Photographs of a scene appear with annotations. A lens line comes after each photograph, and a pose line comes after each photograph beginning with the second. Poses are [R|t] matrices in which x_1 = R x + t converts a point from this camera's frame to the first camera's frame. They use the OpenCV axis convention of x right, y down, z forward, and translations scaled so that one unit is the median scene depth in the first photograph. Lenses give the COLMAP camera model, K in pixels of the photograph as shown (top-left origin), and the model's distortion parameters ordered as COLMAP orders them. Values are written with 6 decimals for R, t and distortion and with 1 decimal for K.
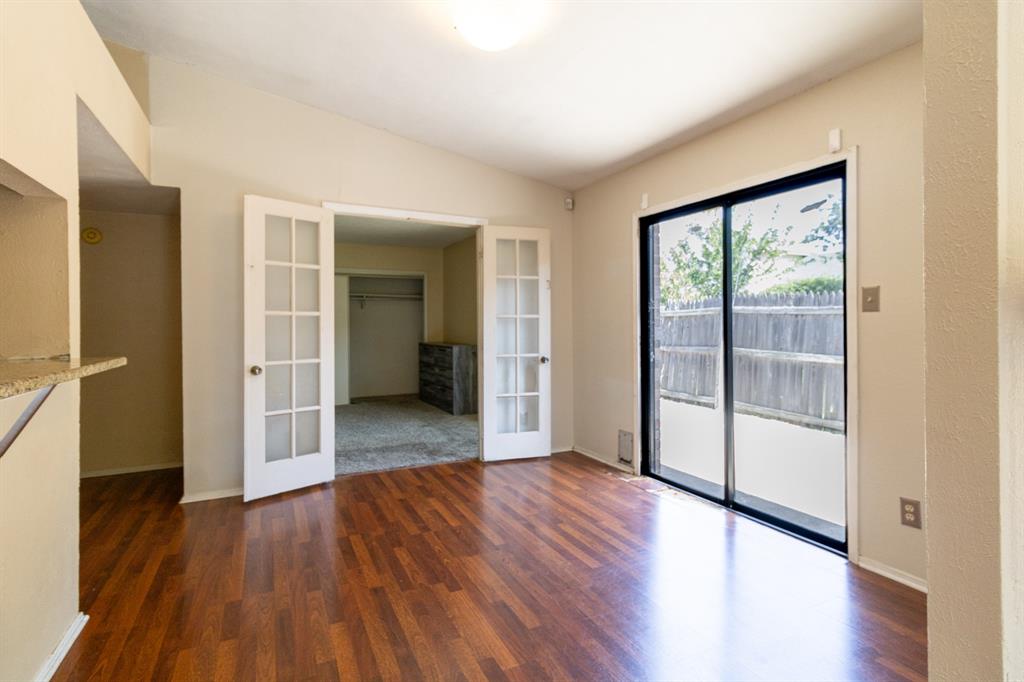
lens RADIAL K [[508.9, 0, 514.6], [0, 508.9, 321.9], [0, 0, 1]] dist [0.001089, 0.000209]
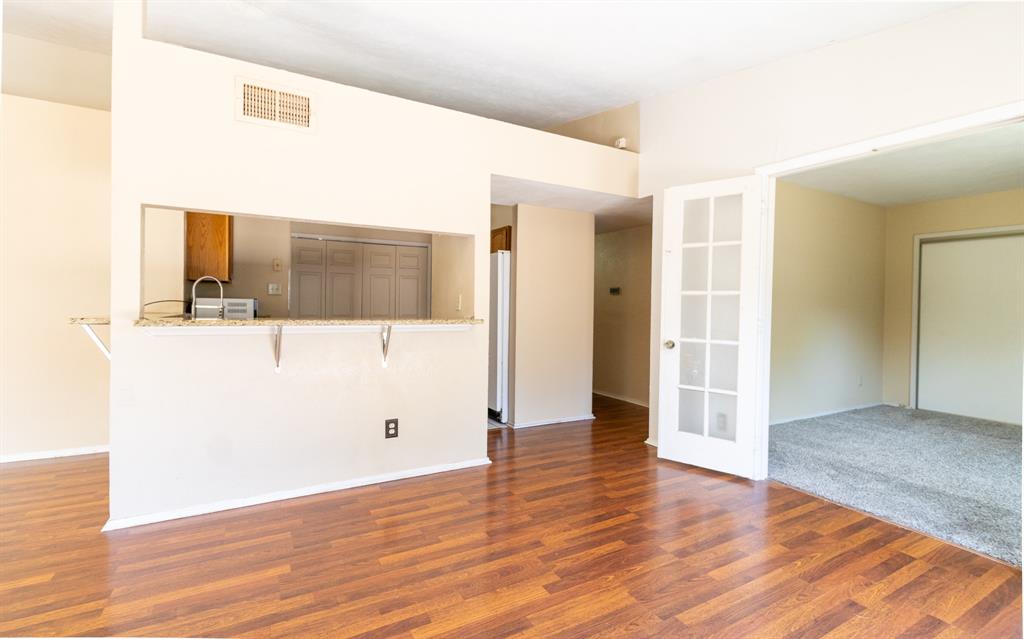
lens RADIAL K [[448.5, 0, 494.2], [0, 448.5, 310.0], [0, 0, 1]] dist [-0.001518, 0.000057]
pose [[0.044159, 0.025671, -0.998695, 0.345005], [-0.011823, 0.999613, 0.025172, -0.000632], [0.998955, 0.010696, 0.044445, 0.435968]]
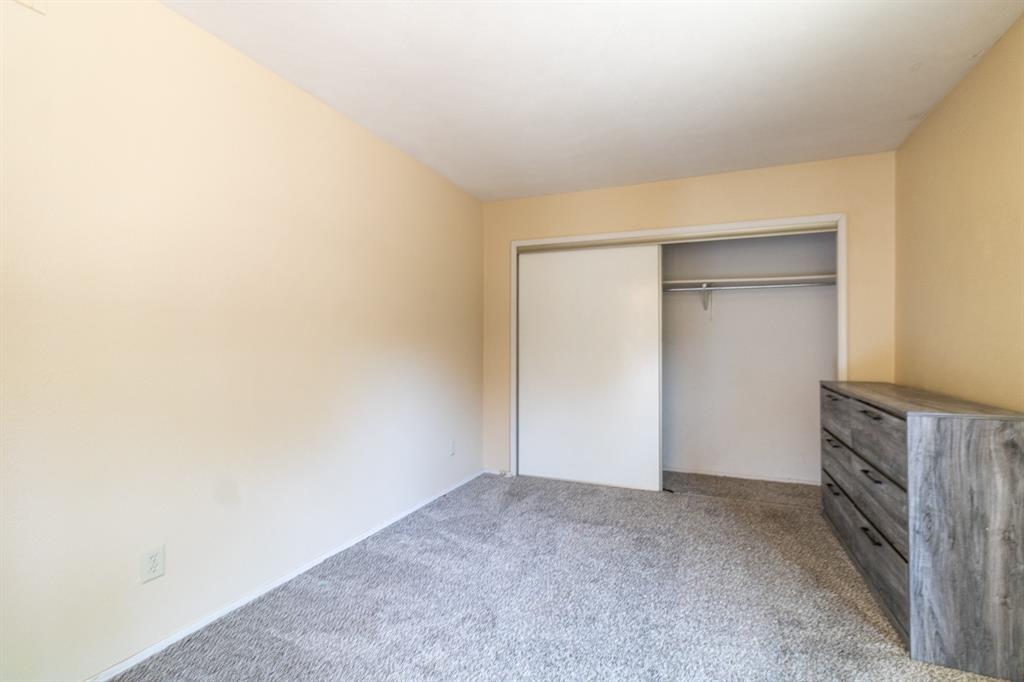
lens RADIAL K [[506.2, 0, 512.0], [0, 506.2, 341.0], [0, 0, 1]] dist [0.002490, 0.000558]
pose [[0.676707, 0.007087, -0.736218, -0.094631], [-0.006512, 0.999972, 0.003641, 0.012857], [0.736224, 0.002330, 0.676734, 0.968174]]
